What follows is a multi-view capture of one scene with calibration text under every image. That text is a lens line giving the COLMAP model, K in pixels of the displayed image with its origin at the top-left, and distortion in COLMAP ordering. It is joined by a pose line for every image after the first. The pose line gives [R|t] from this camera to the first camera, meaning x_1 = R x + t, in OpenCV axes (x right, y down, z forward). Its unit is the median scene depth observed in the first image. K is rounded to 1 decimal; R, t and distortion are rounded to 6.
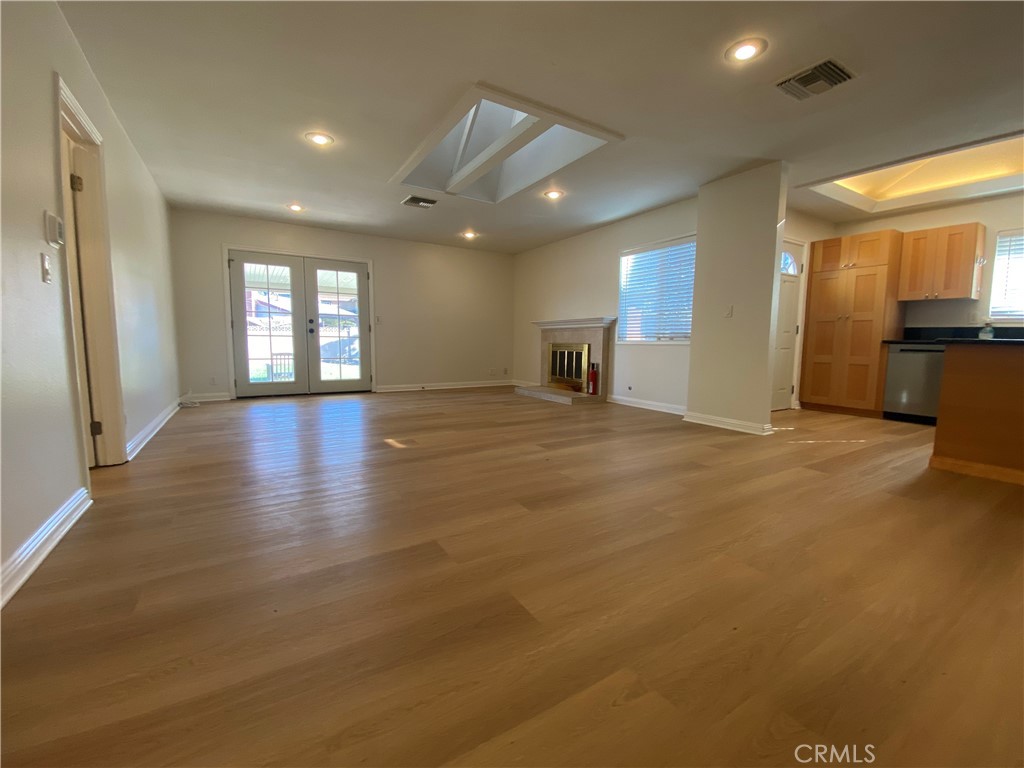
lens RADIAL K [[430.9, 0, 512.1], [0, 430.9, 386.5], [0, 0, 1]] dist [0.024716, -0.022319]
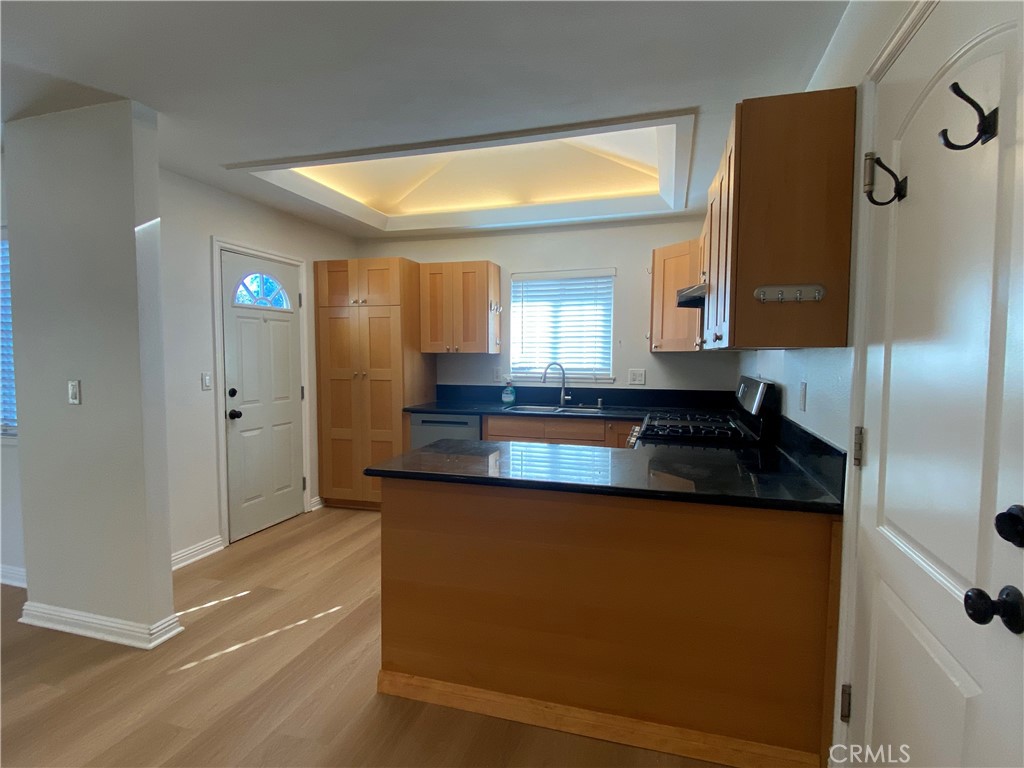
lens RADIAL K [[523.9, 0, 512.0], [0, 523.9, 384.0], [0, 0, 1]] dist [0.052503, -0.000108]
pose [[0.752454, -0.045308, 0.657085, 0.406041], [0.076521, 0.996889, -0.018888, -0.113762], [-0.654185, 0.064493, 0.753580, 0.209732]]
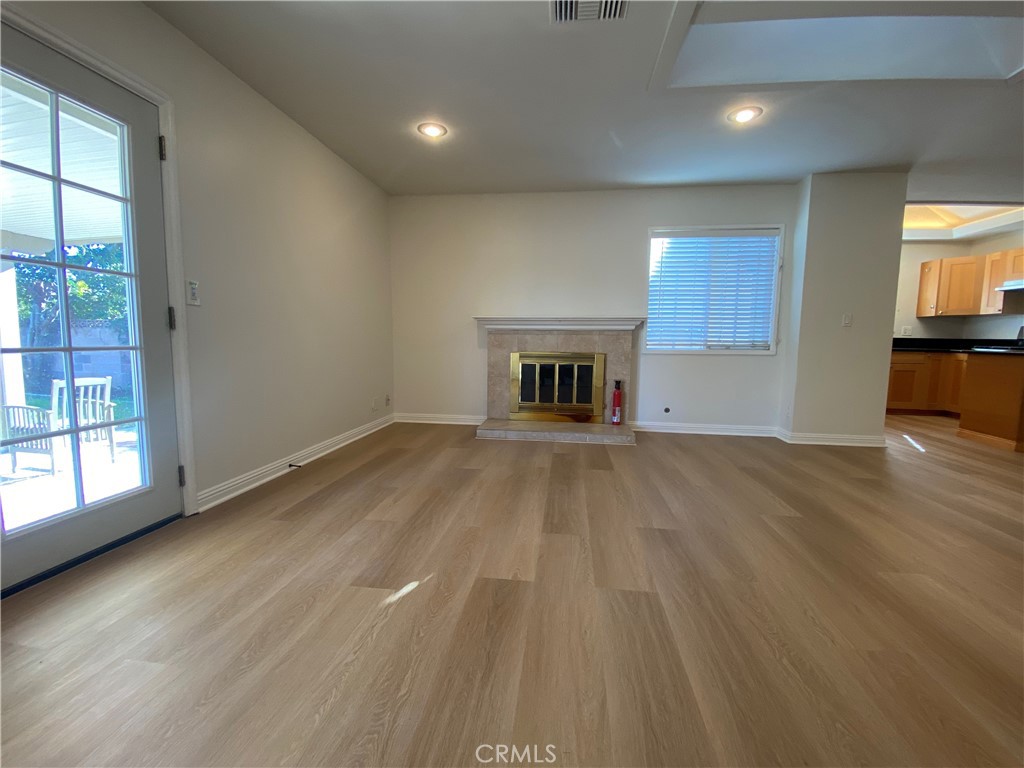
lens RADIAL K [[430.9, 0, 512.1], [0, 430.9, 386.5], [0, 0, 1]] dist [0.024716, -0.022319]
pose [[0.632514, -0.081690, 0.770229, -0.571239], [0.075685, 0.996182, 0.043502, -0.107080], [-0.770842, 0.030779, 0.636282, 0.821333]]
